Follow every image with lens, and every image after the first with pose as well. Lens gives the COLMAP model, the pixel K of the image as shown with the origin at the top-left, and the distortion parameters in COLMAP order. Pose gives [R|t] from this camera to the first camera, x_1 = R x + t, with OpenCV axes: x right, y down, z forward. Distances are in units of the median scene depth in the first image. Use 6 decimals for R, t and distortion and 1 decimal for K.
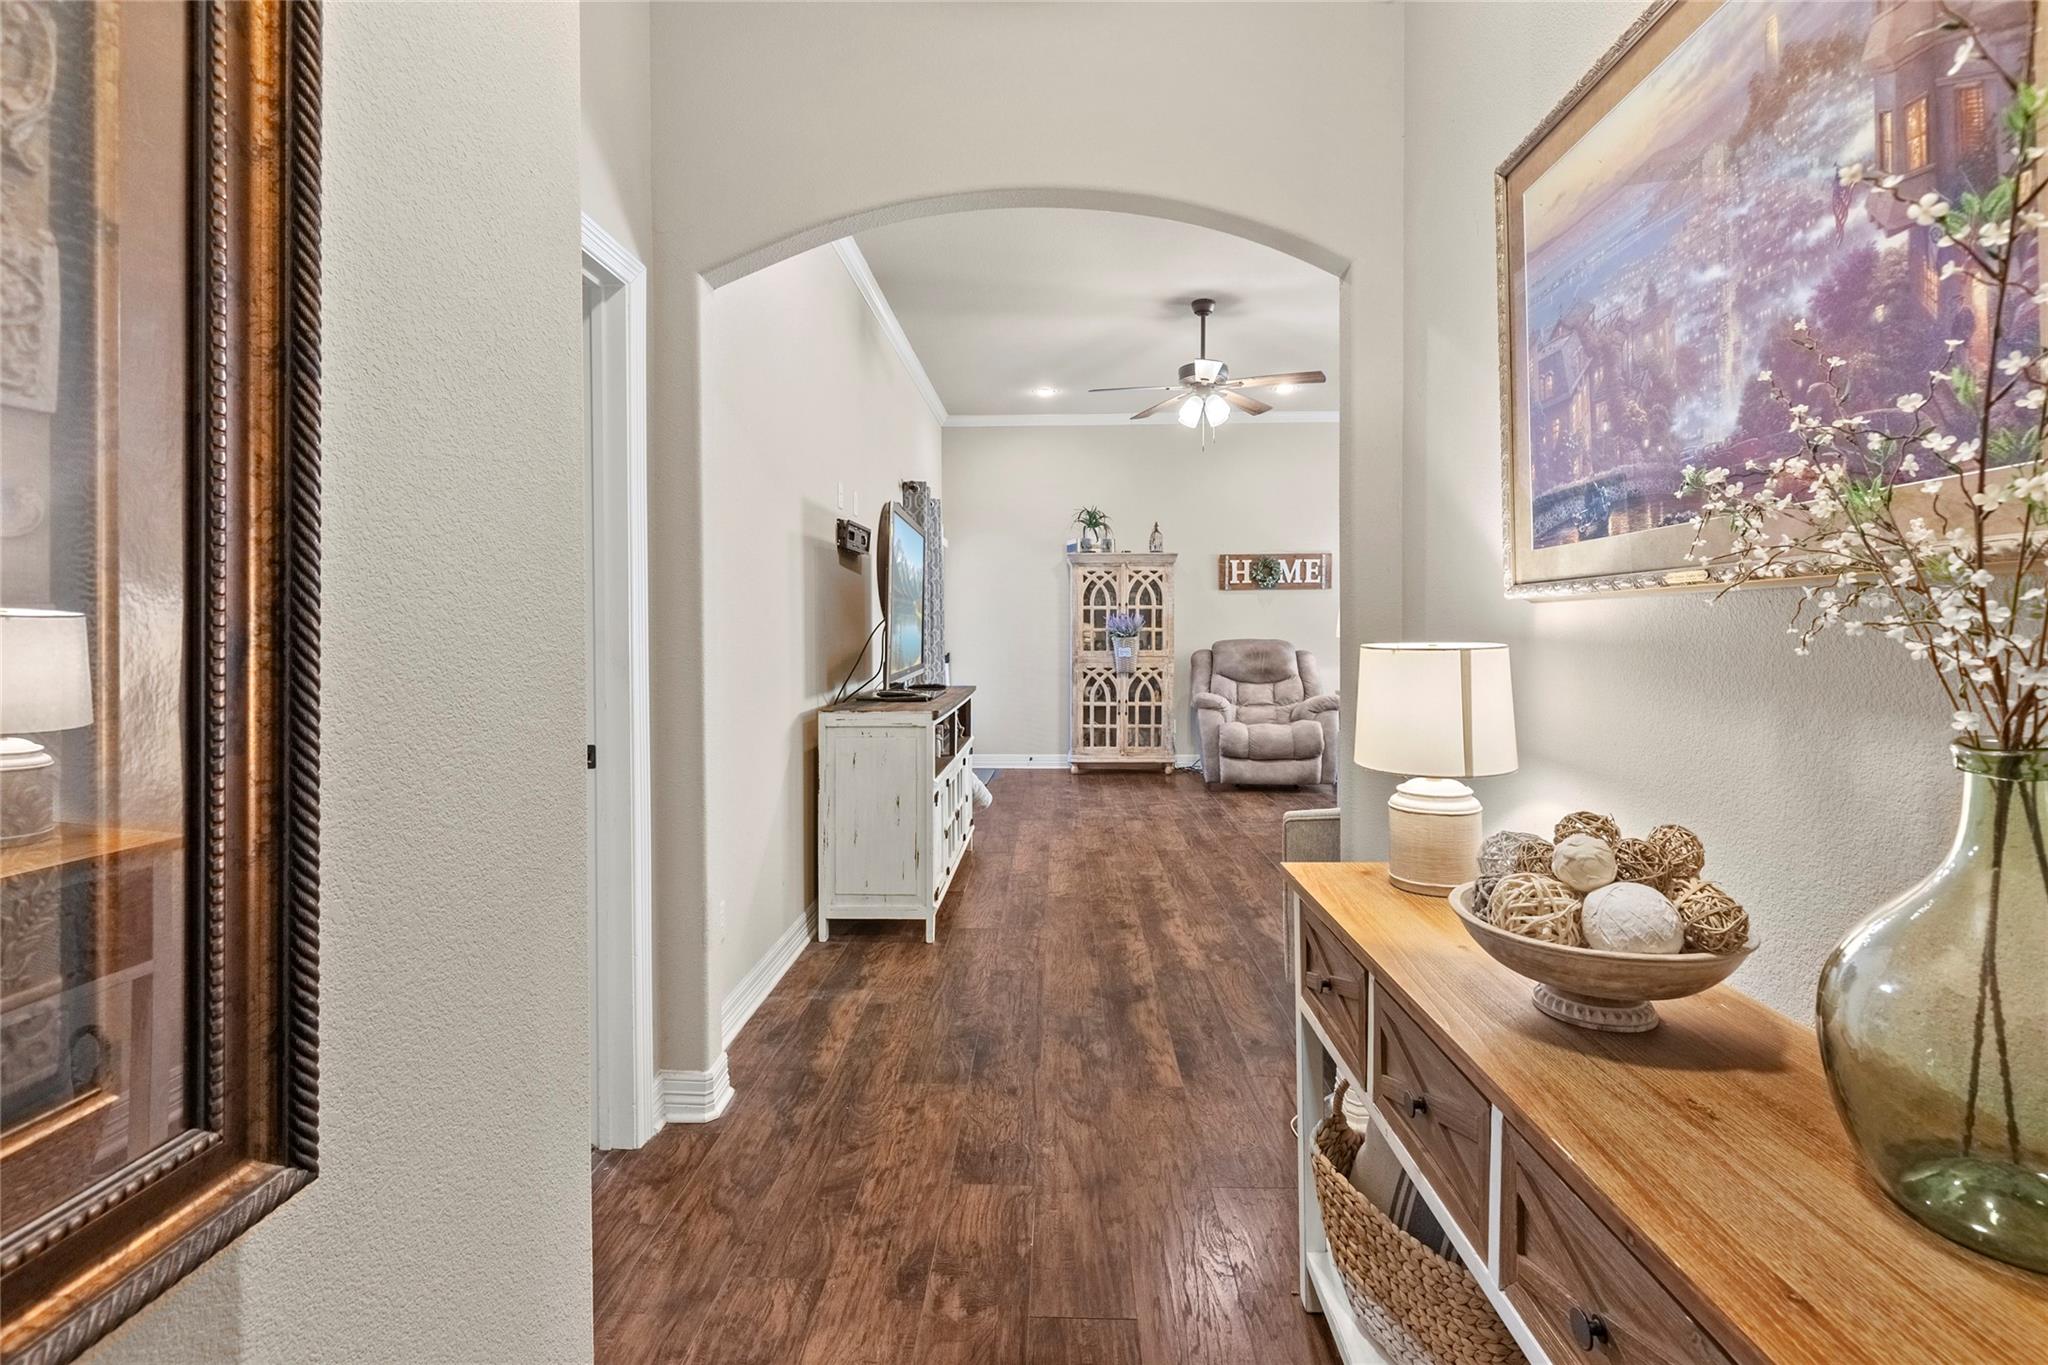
lens RADIAL K [[932.7, 0, 1021.8], [0, 932.7, 642.5], [0, 0, 1]] dist [0.000416, 0.000144]
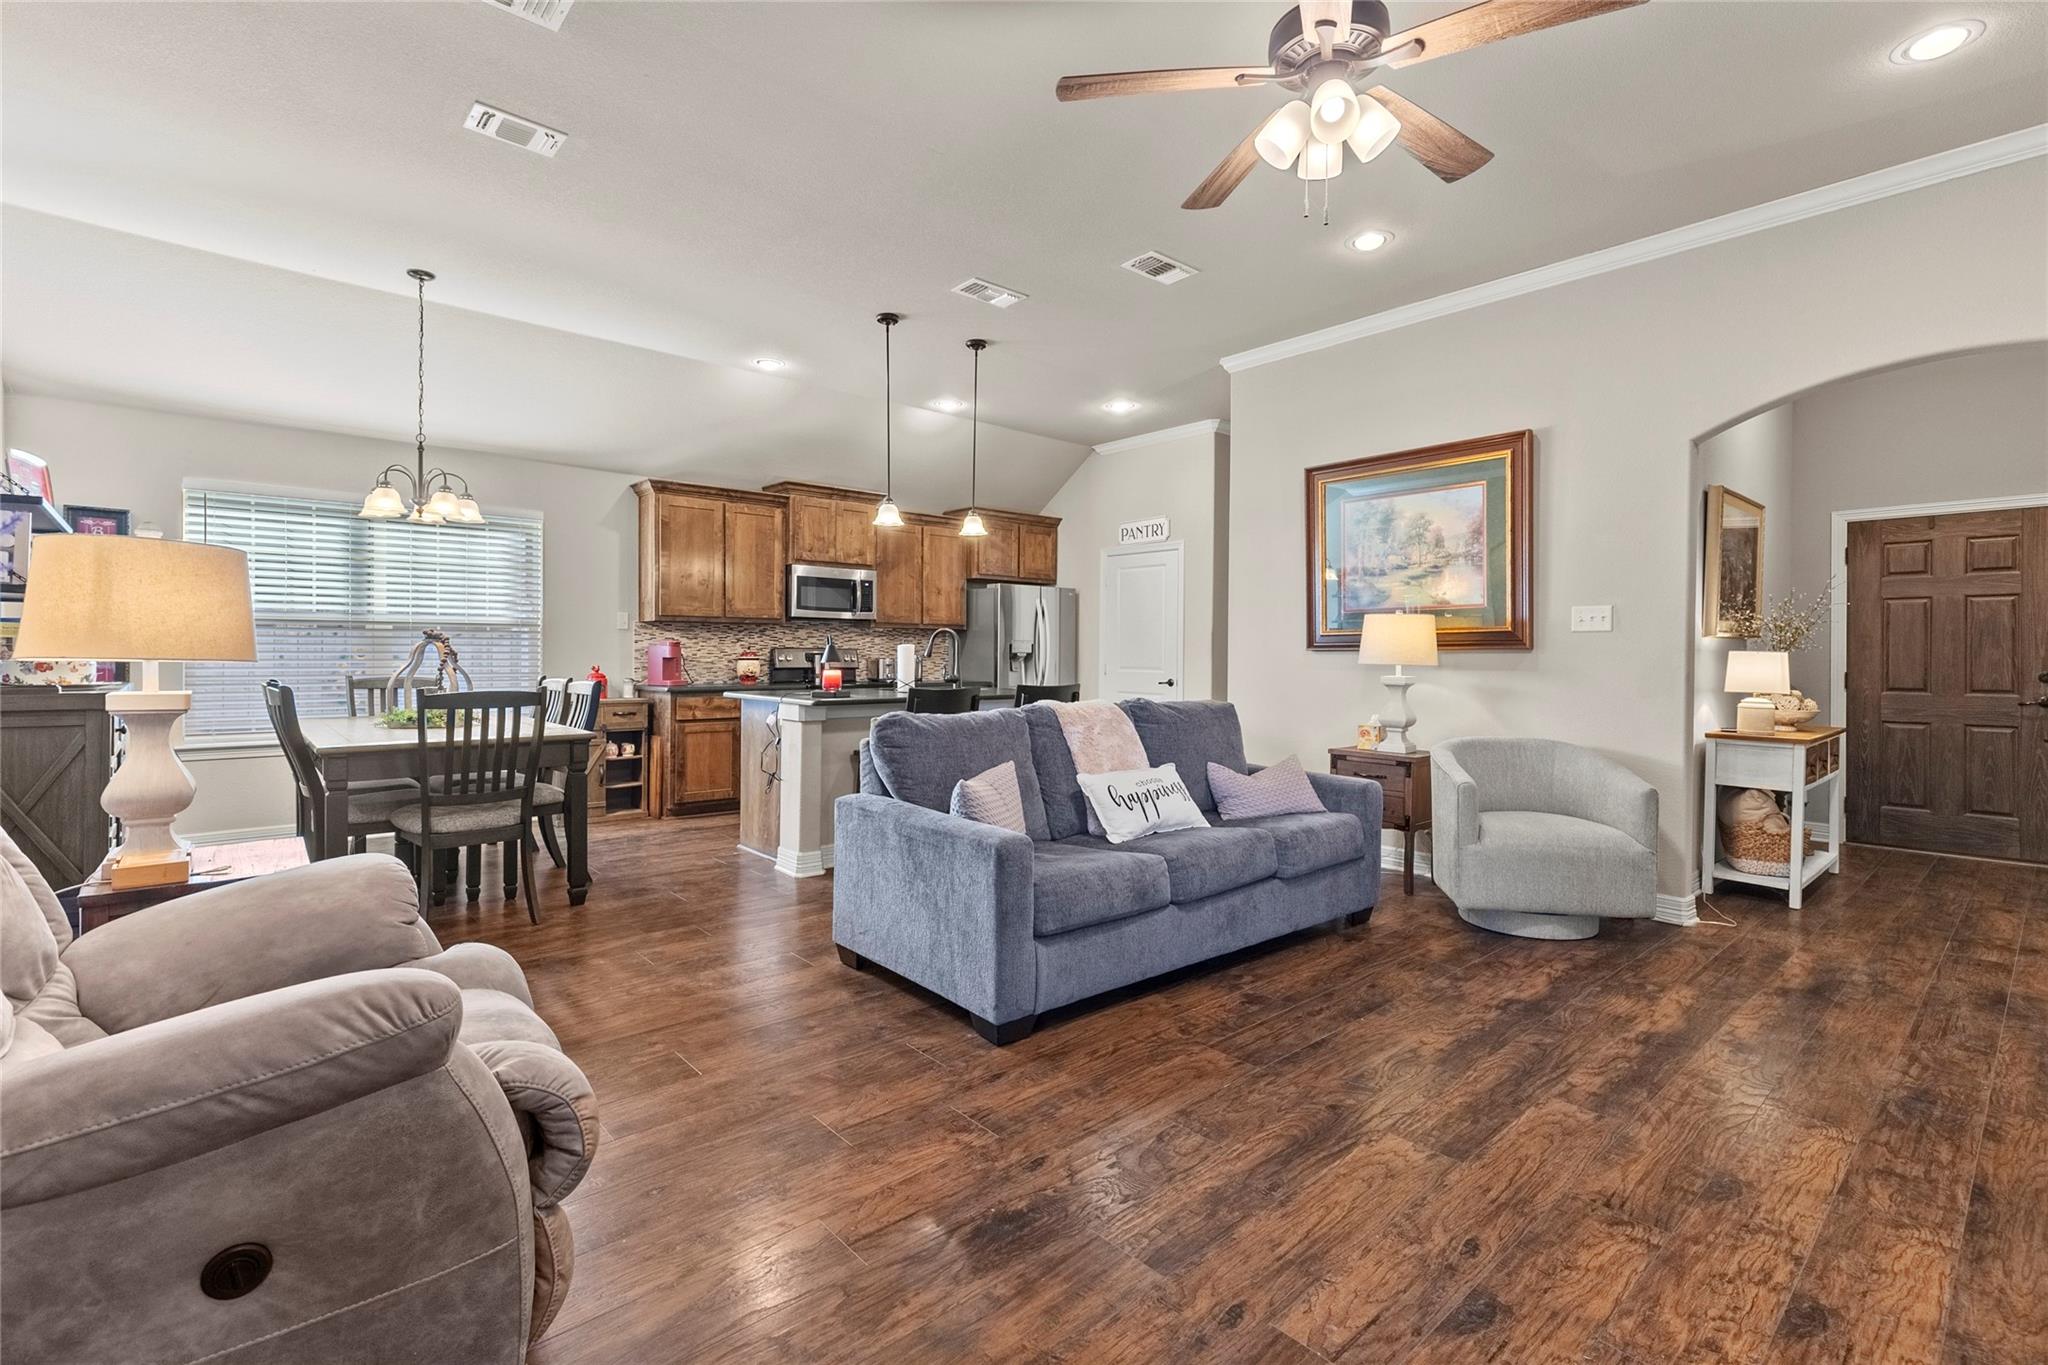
lens RADIAL K [[926.3, 0, 1015.6], [0, 926.3, 659.8], [0, 0, 1]] dist [0.001099, 0.000134]
pose [[-0.689324, -0.005352, 0.724433, -0.012045], [0.008193, 0.999851, 0.015183, -0.006537], [-0.724407, 0.016401, -0.689178, 0.958129]]
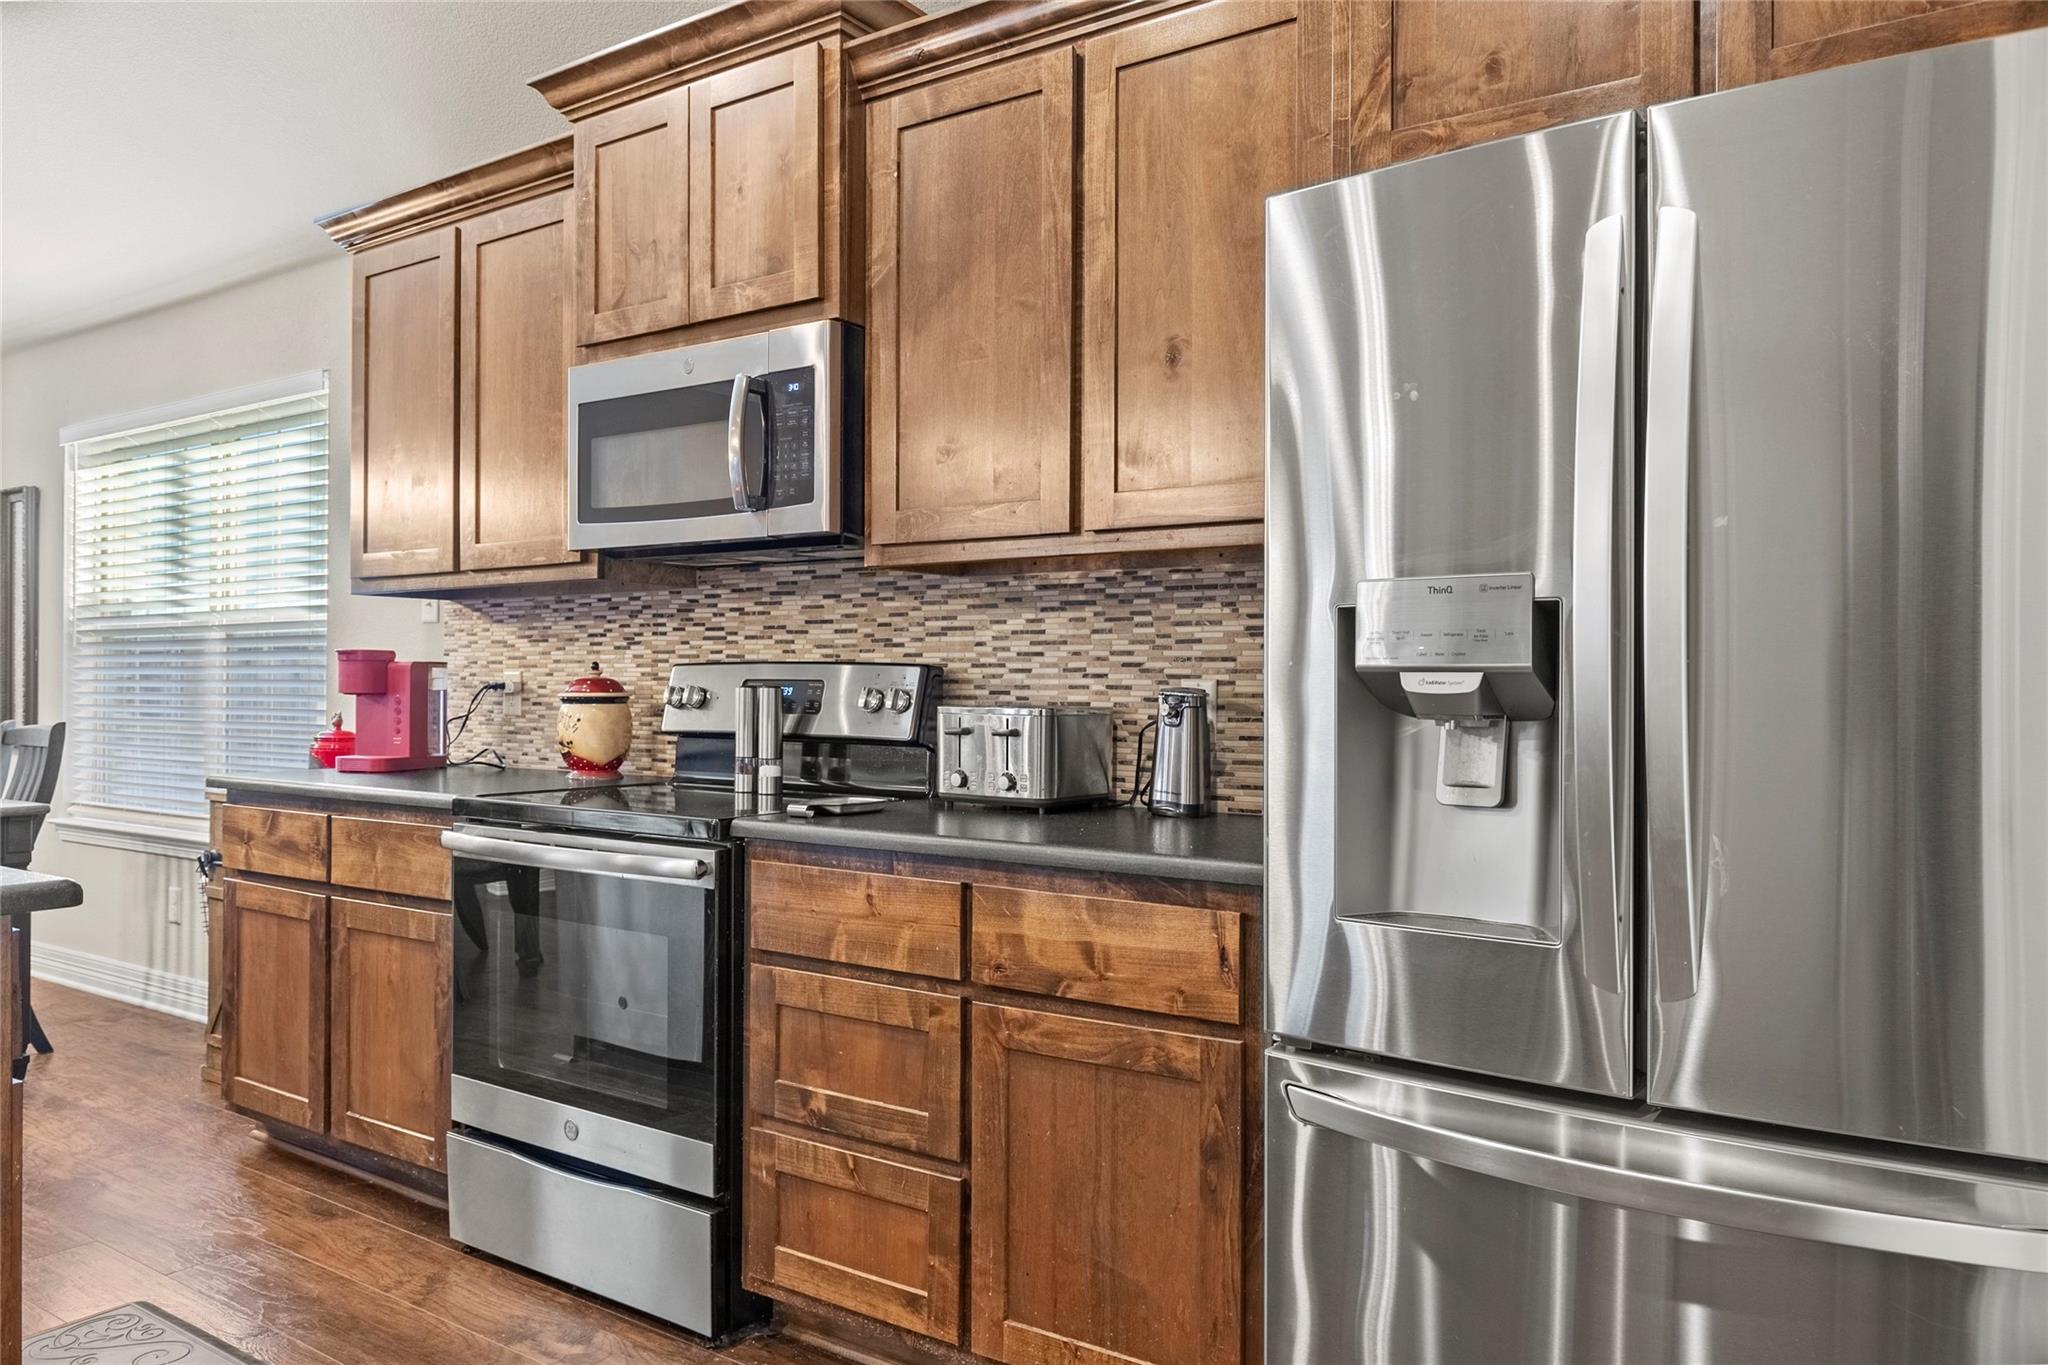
lens RADIAL K [[1404.8, 0, 1024.0], [0, 1404.8, 682.5], [0, 0, 1]] dist [-0.001347, -0.000498]
pose [[0.521353, 0.006621, 0.853315, 0.530982], [0.007948, 0.999889, -0.012615, 0.005651], [-0.853304, 0.013359, 0.521243, 0.175455]]
